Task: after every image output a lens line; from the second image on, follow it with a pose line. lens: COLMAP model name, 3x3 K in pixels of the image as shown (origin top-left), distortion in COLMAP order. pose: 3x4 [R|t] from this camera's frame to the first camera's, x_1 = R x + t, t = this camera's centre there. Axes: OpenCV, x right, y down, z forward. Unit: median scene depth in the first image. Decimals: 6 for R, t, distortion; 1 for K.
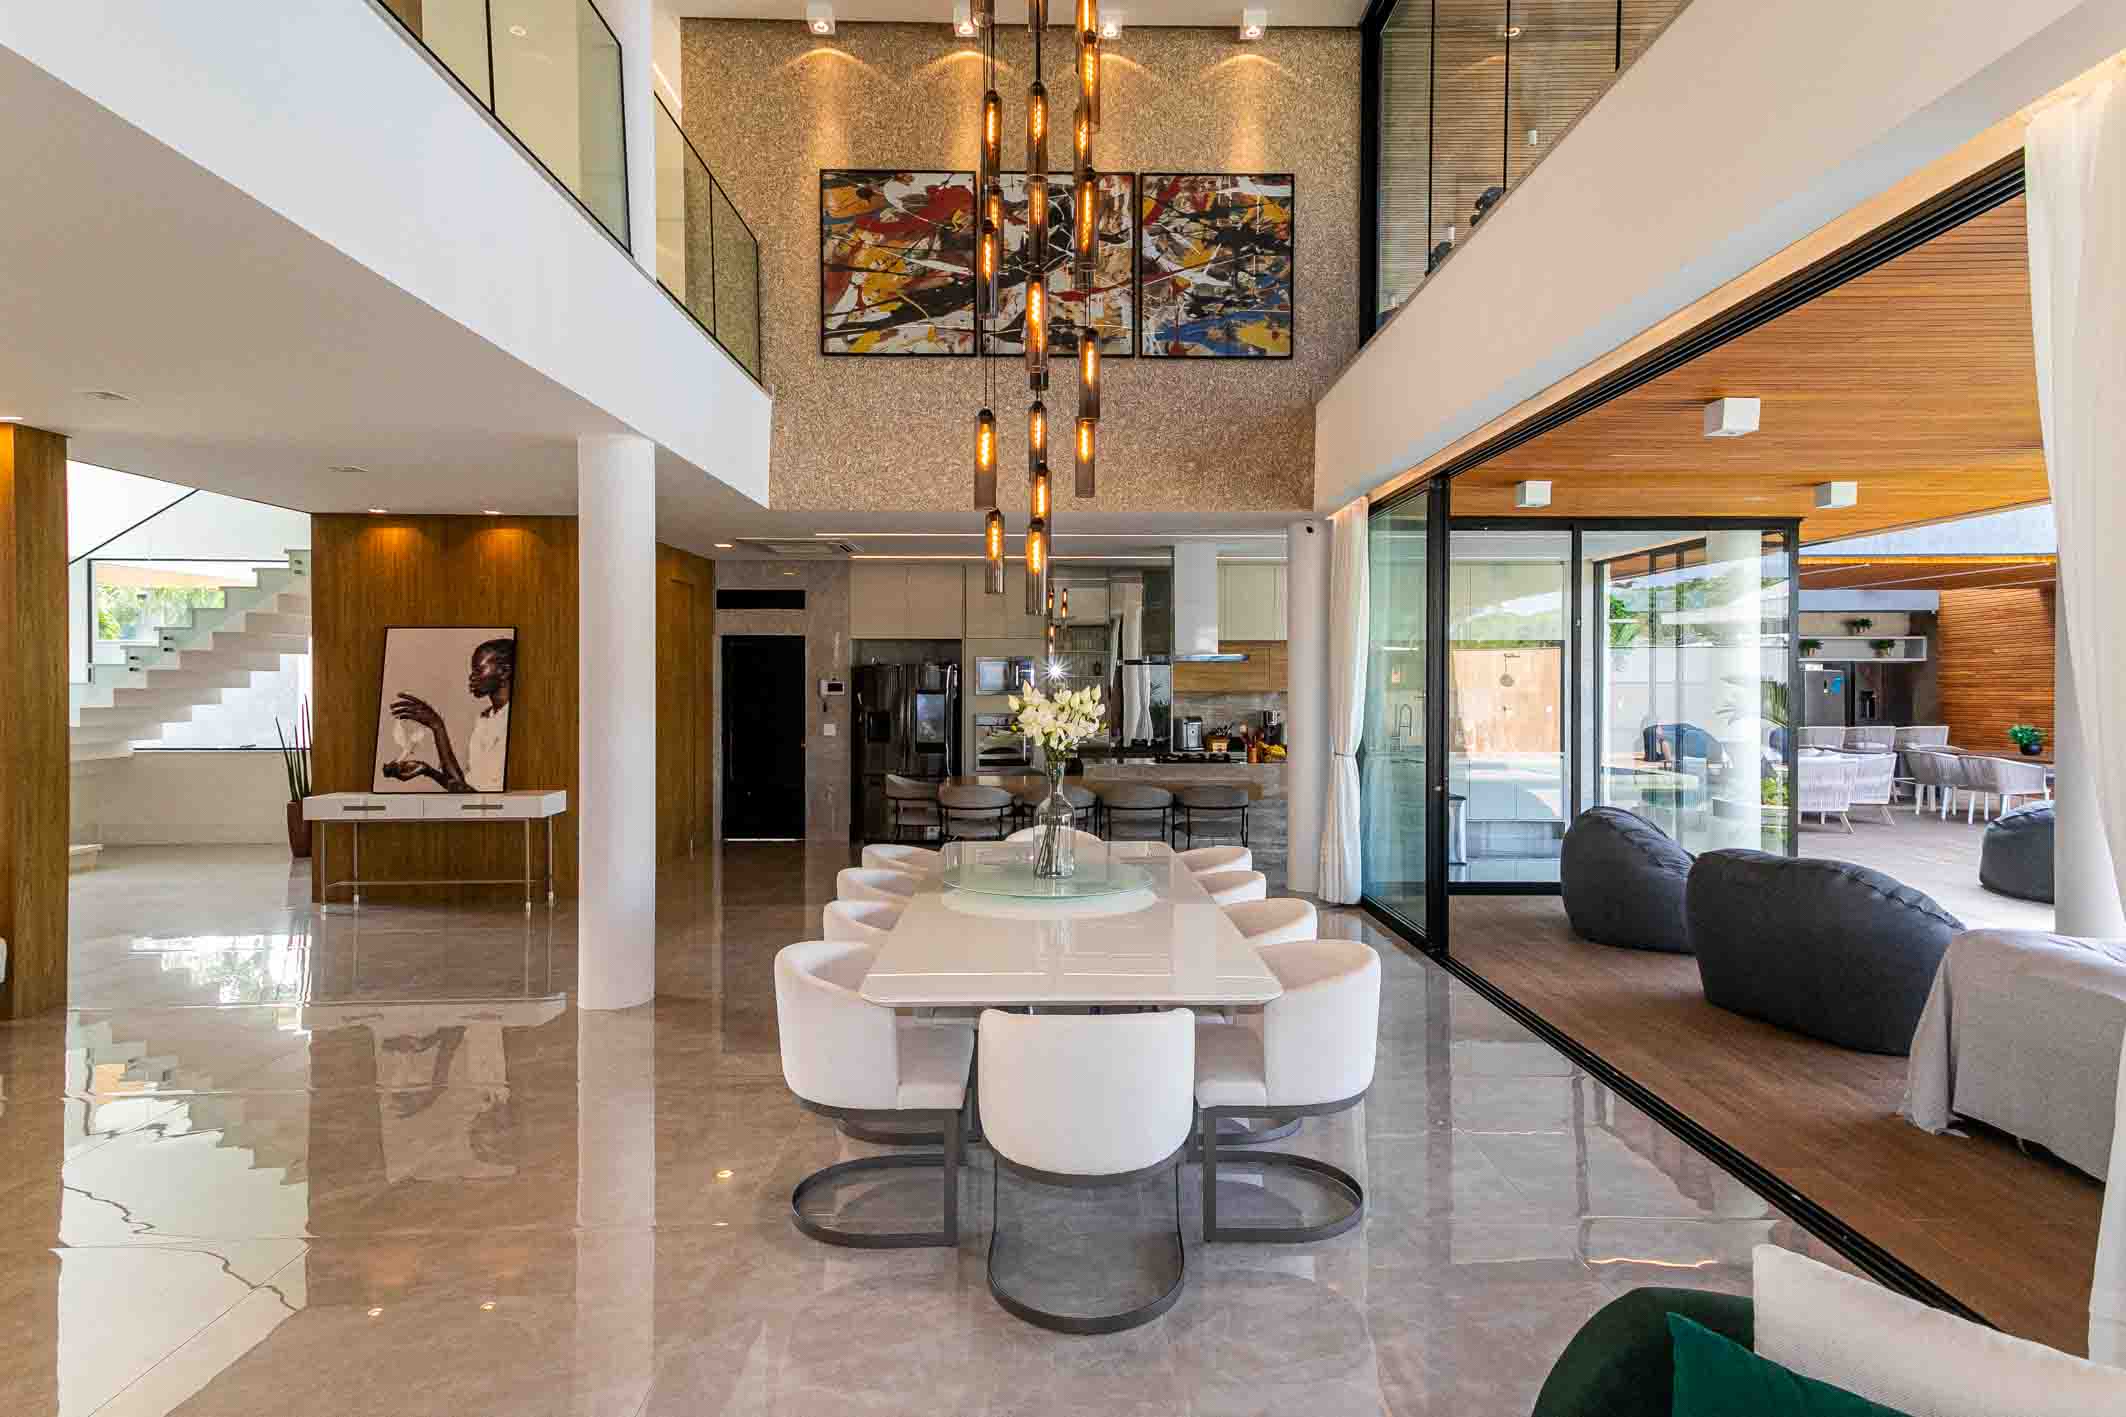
lens RADIAL K [[1140.5, 0, 1071.6], [0, 1140.5, 697.8], [0, 0, 1]] dist [0.025098, -0.000050]
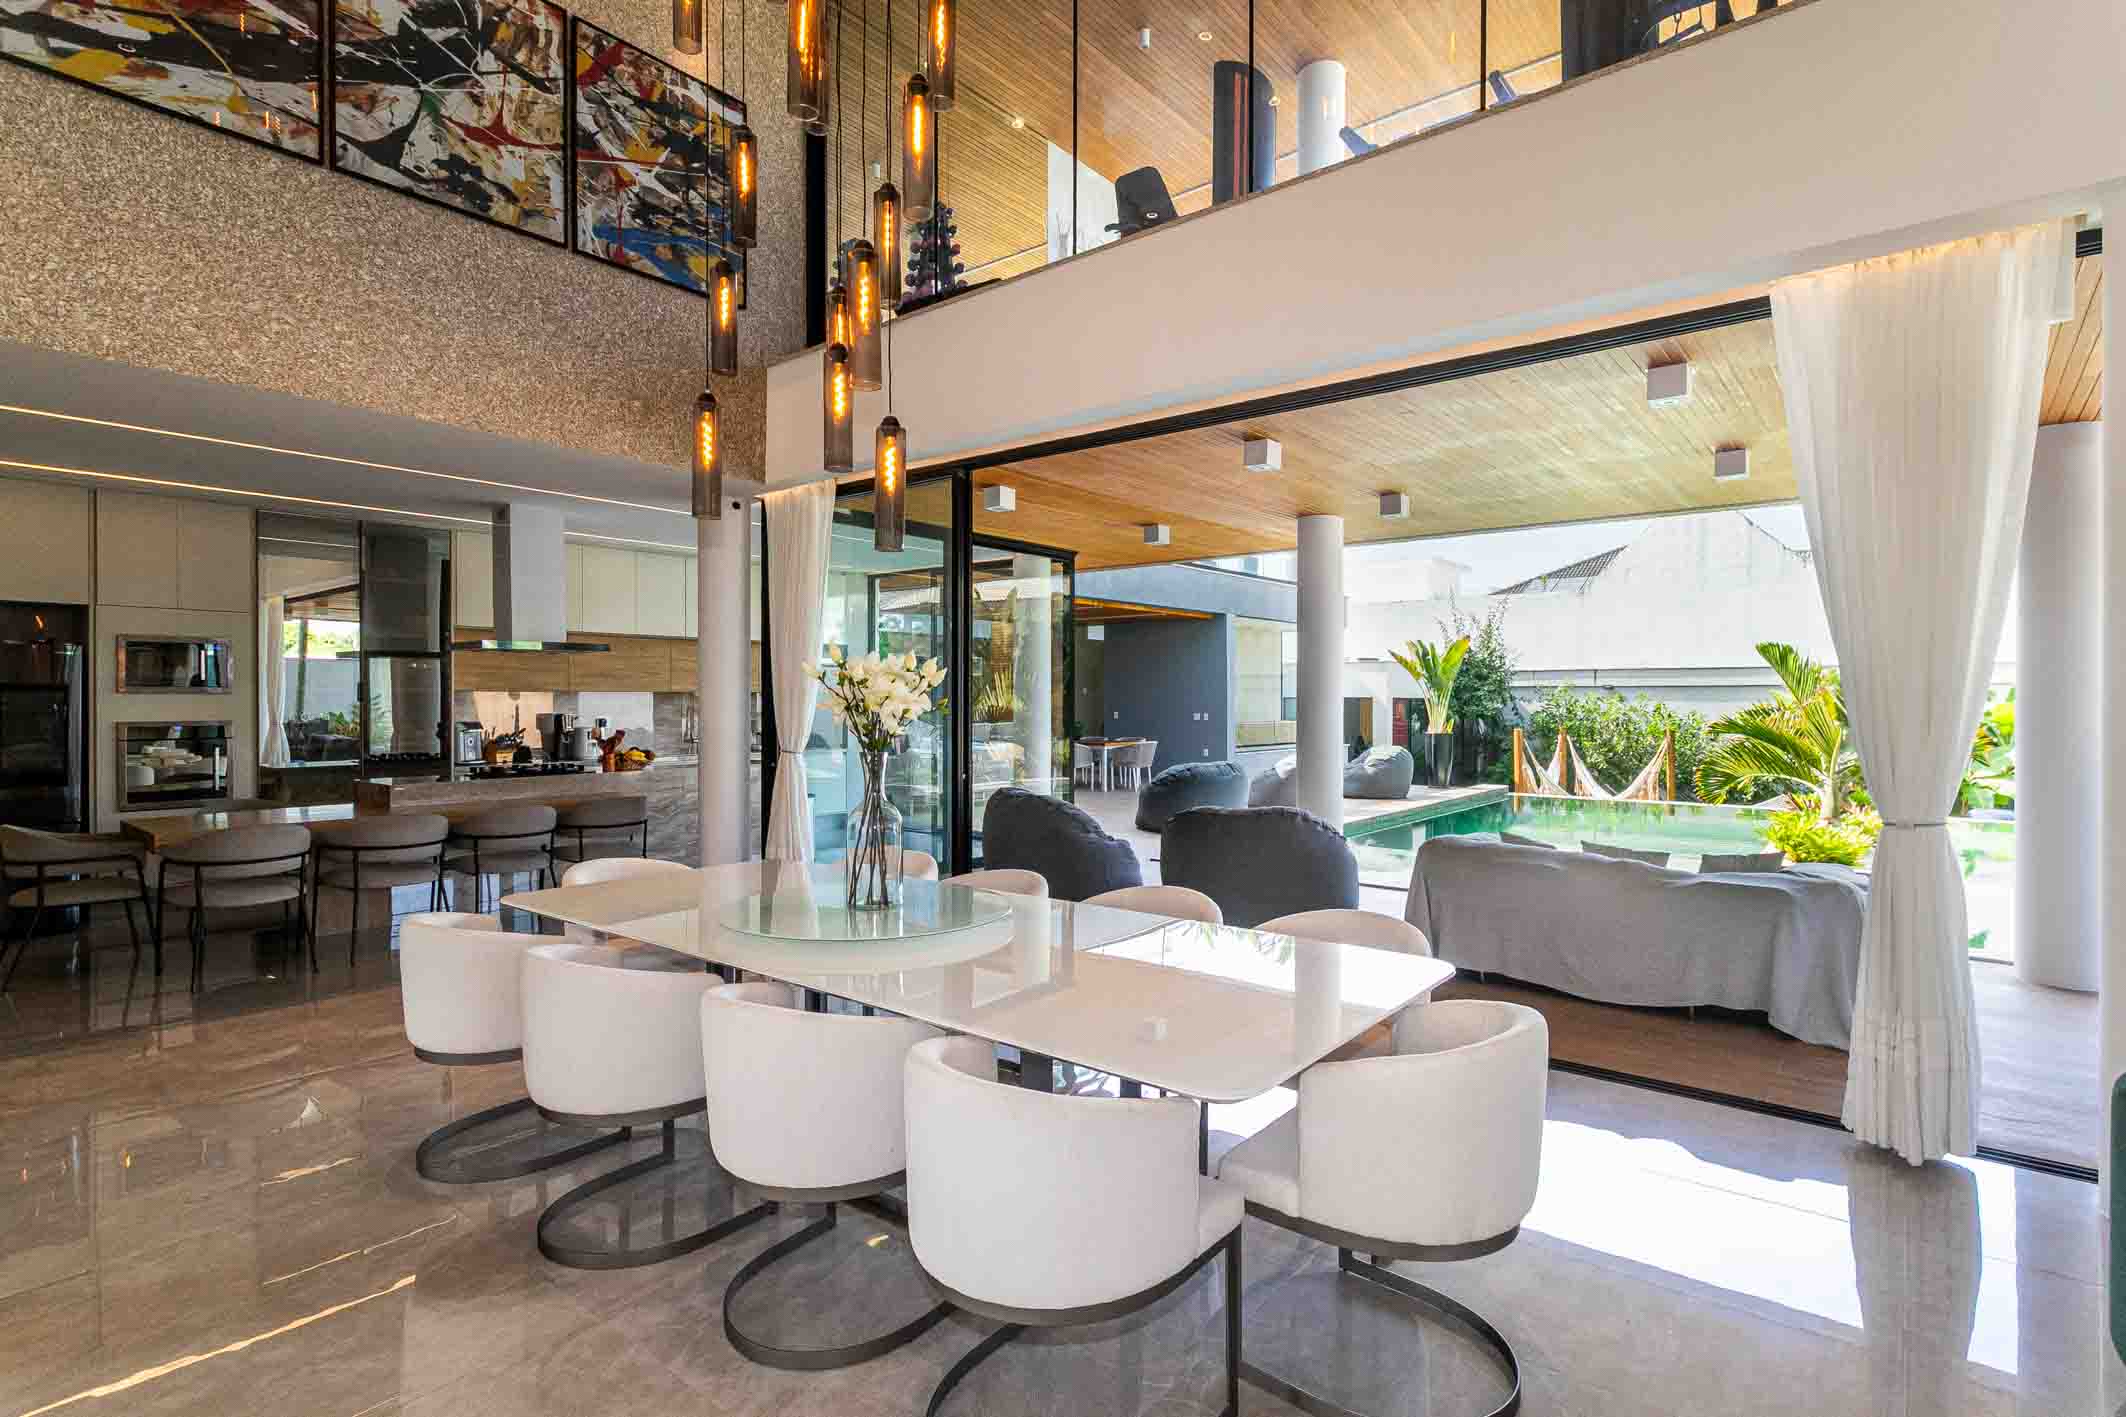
lens RADIAL K [[1031.3, 0, 1069.6], [0, 1031.3, 711.4], [0, 0, 1]] dist [0.004471, -0.000634]
pose [[0.636725, -0.011763, 0.771001, -0.271888], [0.014682, 0.999887, 0.003130, 0.018498], [-0.770951, 0.009327, 0.636826, 0.295388]]
